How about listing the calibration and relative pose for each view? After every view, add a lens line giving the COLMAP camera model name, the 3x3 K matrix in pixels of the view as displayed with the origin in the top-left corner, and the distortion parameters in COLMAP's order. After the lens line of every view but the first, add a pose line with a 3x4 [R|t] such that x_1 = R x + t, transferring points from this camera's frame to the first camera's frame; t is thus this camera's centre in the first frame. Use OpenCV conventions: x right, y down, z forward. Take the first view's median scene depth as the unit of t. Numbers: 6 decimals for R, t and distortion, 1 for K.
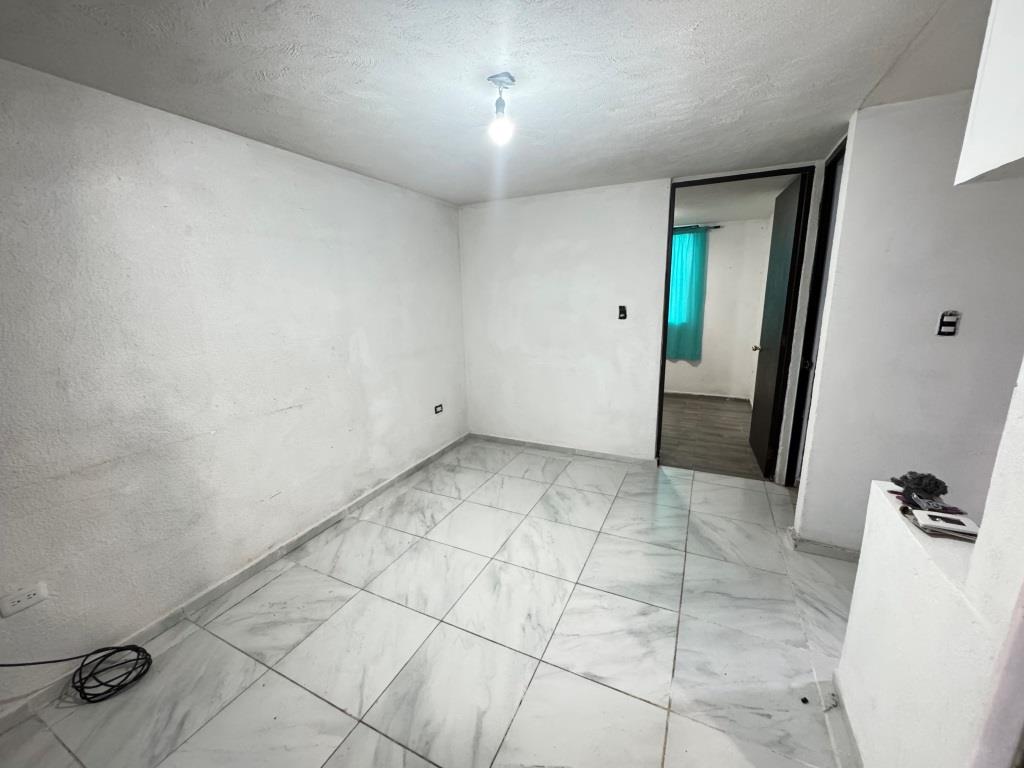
lens RADIAL K [[406.9, 0, 512.0], [0, 406.9, 384.0], [0, 0, 1]] dist [-0.002301, 0.000433]
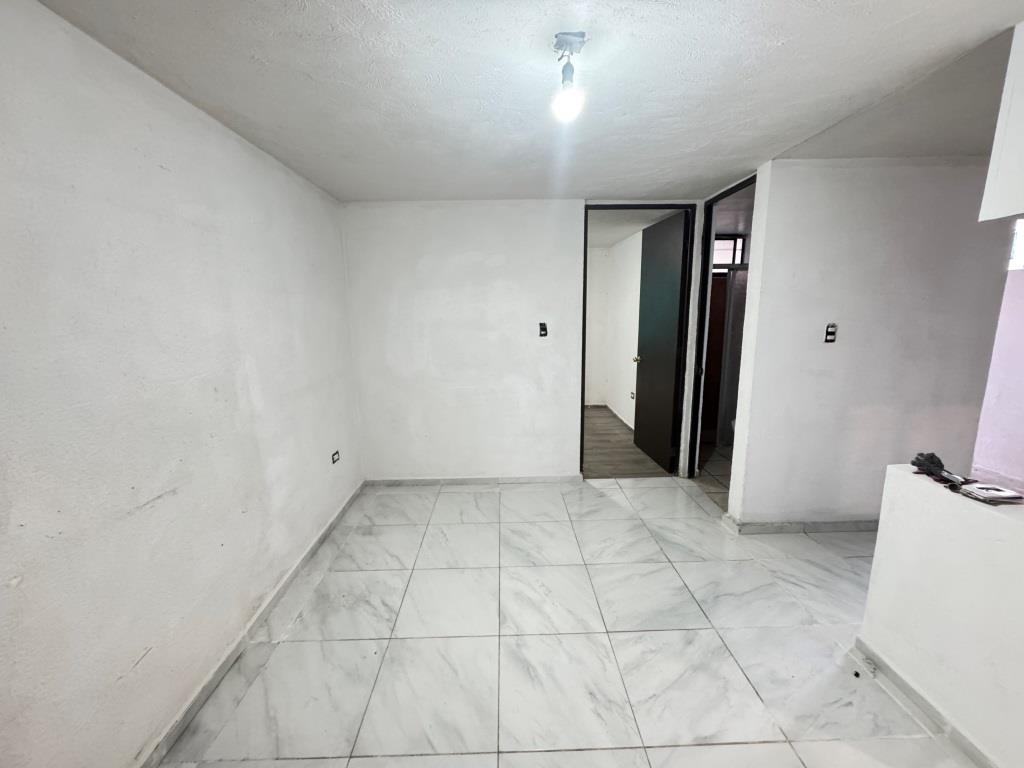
lens RADIAL K [[406.9, 0, 512.0], [0, 406.9, 384.0], [0, 0, 1]] dist [-0.002301, 0.000433]
pose [[0.890509, -0.074019, 0.448904, -0.291356], [0.094846, 0.995201, -0.024053, -0.035281], [-0.444970, 0.063996, 0.893256, 0.203433]]
